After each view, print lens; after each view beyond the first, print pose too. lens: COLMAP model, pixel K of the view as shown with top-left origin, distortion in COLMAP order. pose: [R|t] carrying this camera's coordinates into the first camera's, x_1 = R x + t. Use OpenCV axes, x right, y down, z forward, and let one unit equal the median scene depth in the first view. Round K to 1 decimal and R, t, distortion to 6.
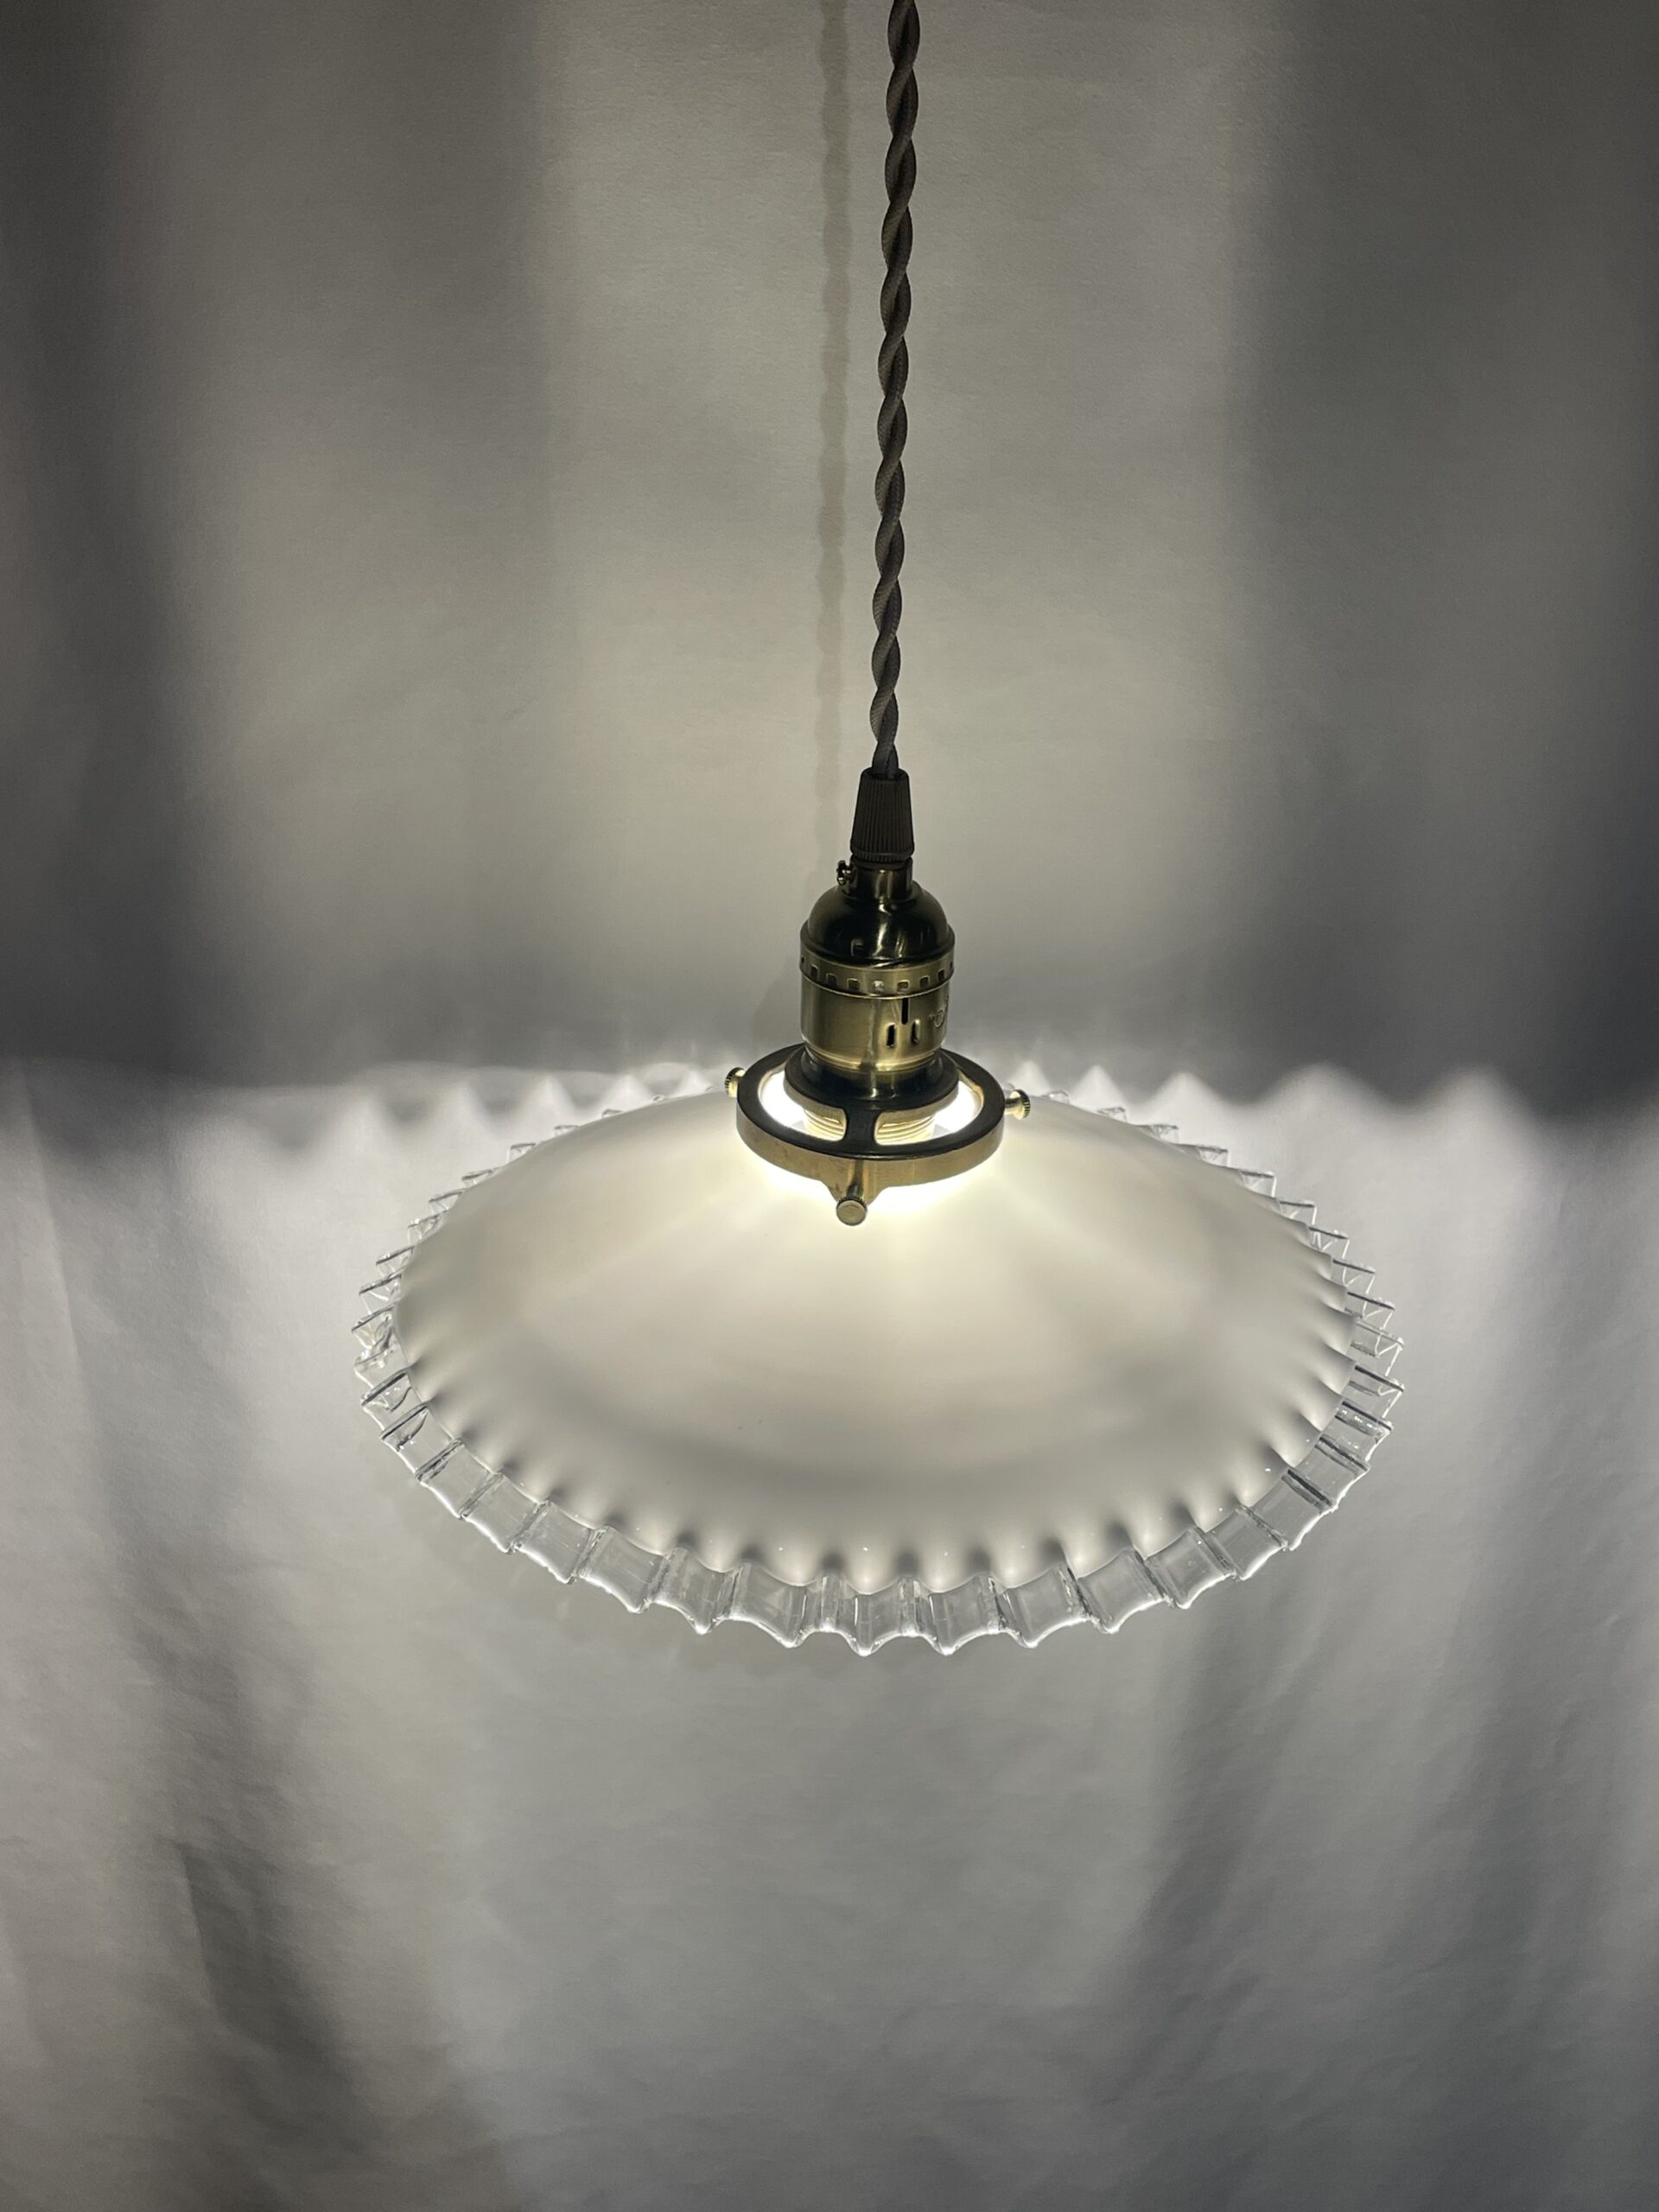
lens RADIAL K [[2529.0, 0, 829.5], [0, 2529.0, 1106.0], [0, 0, 1]] dist [0.059345, 0.017510]
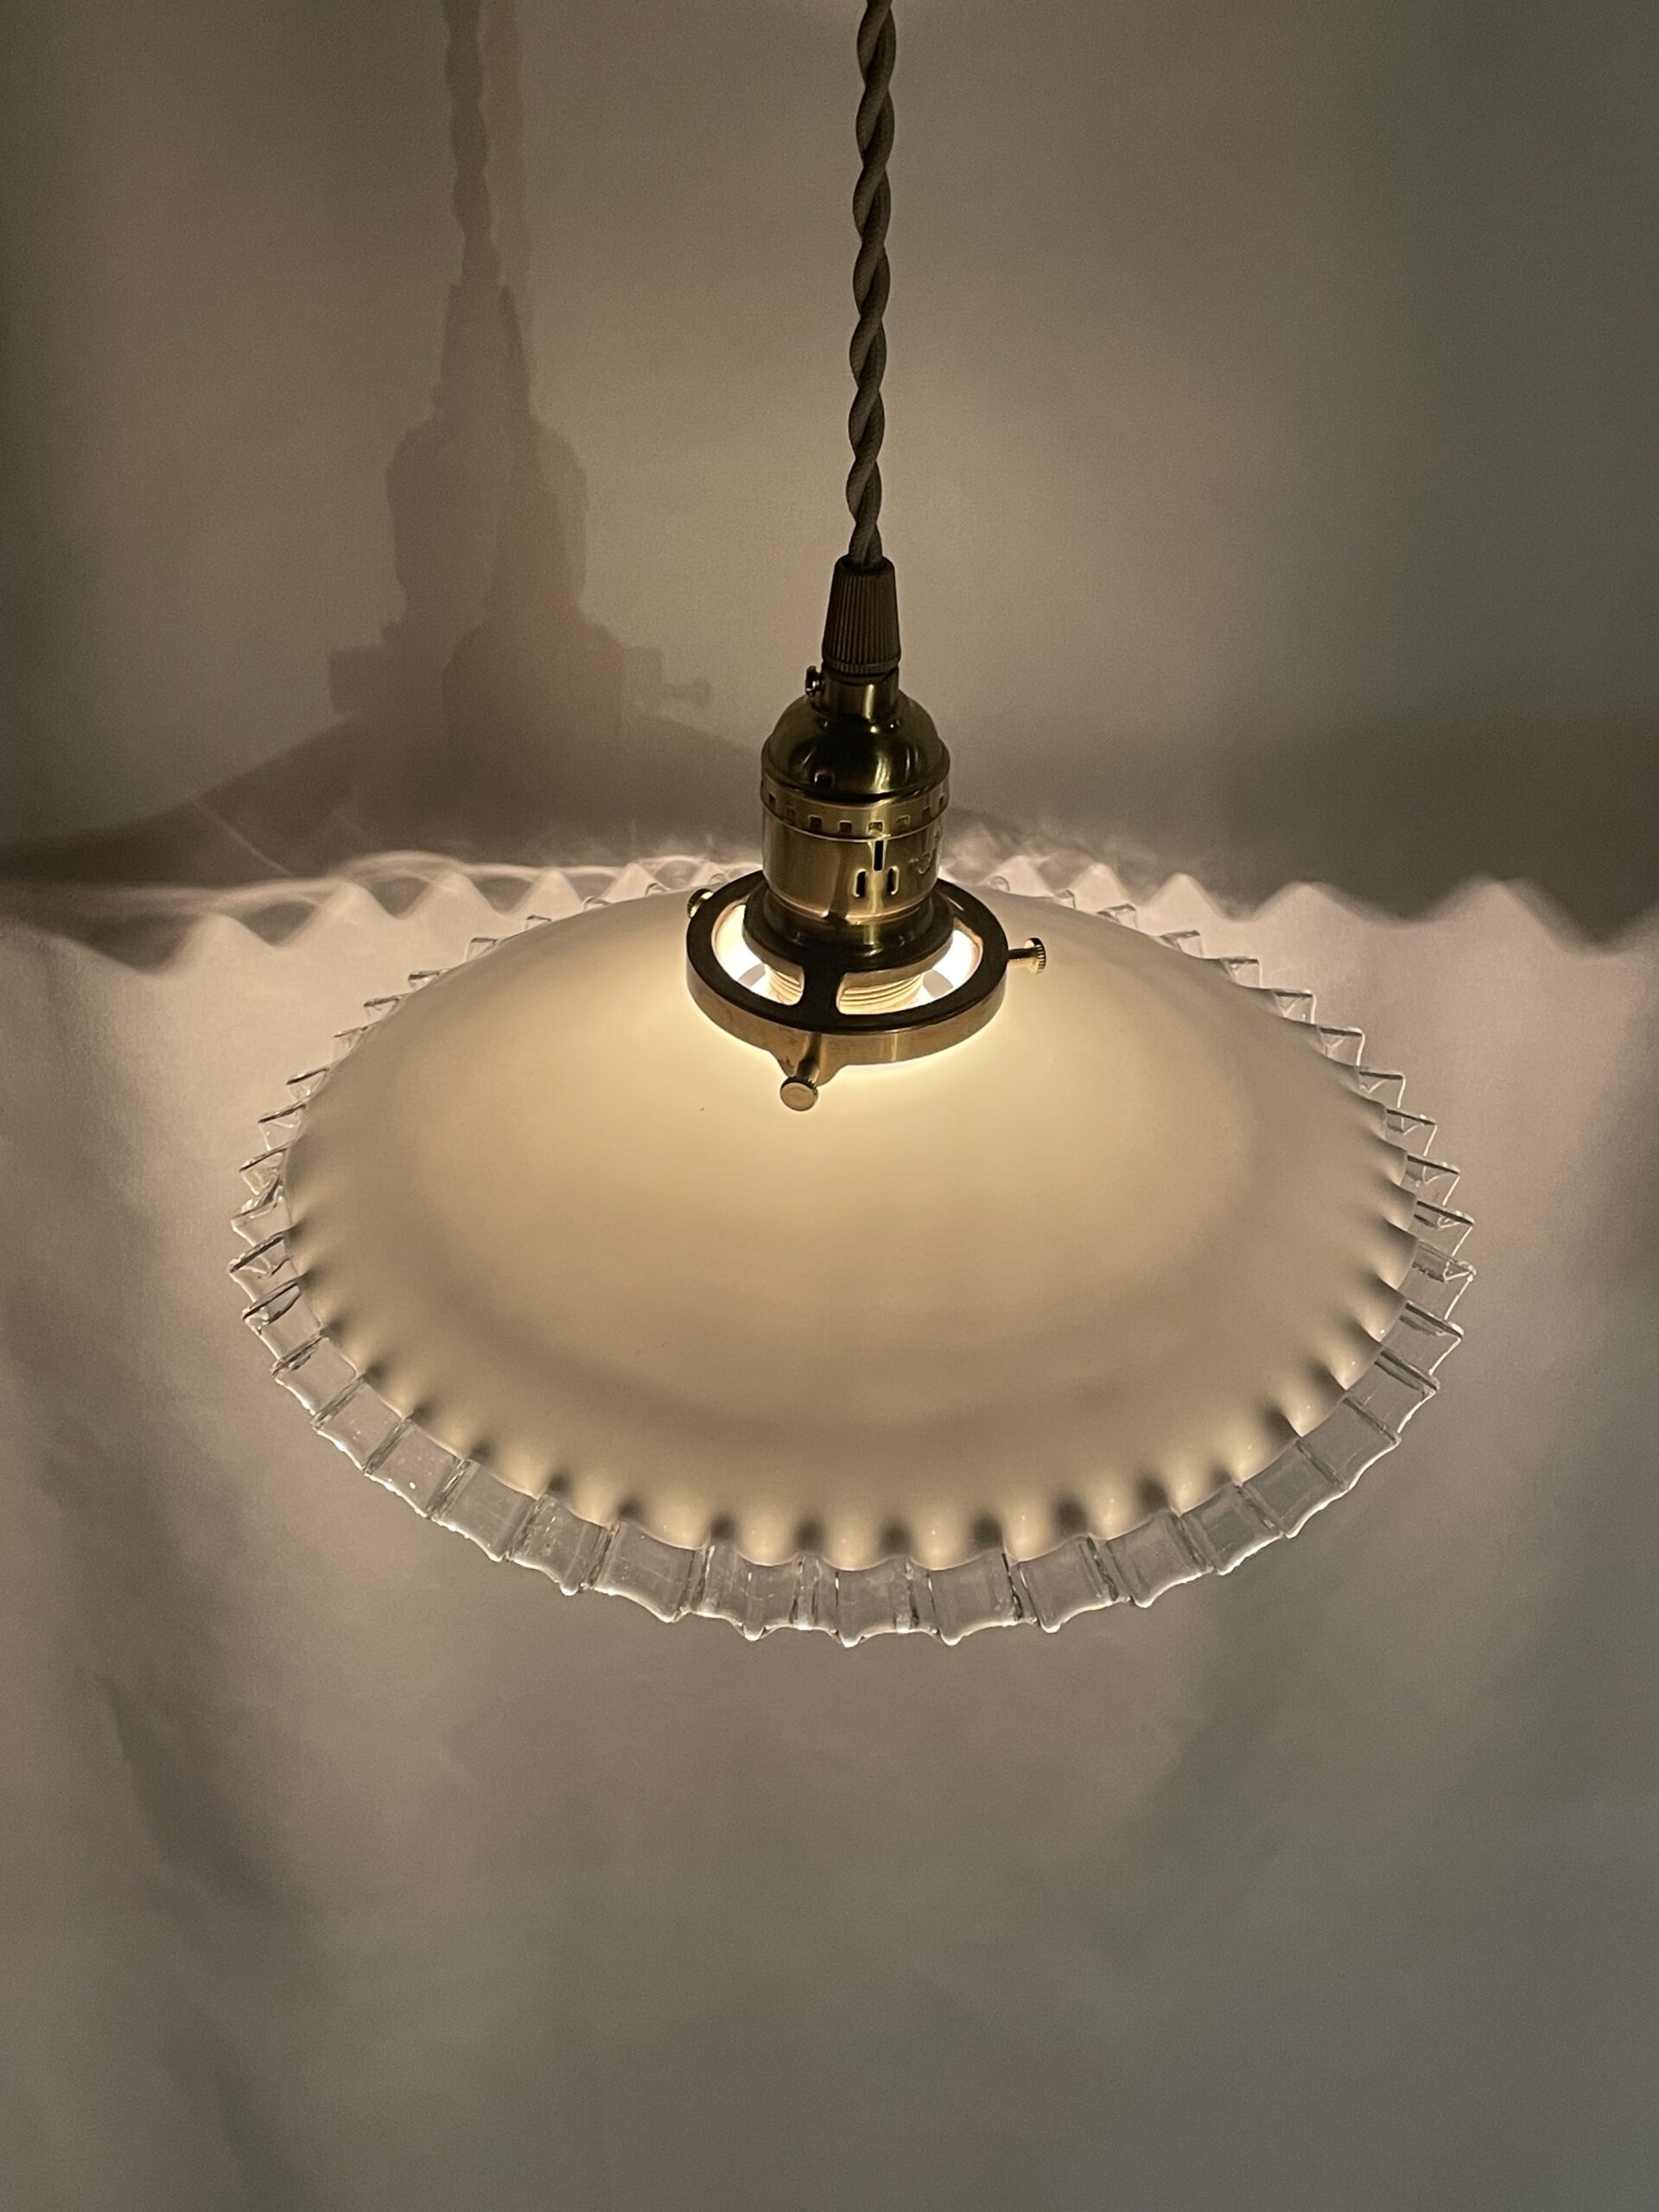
lens RADIAL K [[2669.1, 0, 829.5], [0, 2669.1, 1106.0], [0, 0, 1]] dist [0.255747, -1.116859]
pose [[0.993921, 0.066893, -0.087442, 0.094809], [-0.053109, 0.987042, 0.151416, -0.087500], [0.096438, -0.145852, 0.984595, 0.125219]]
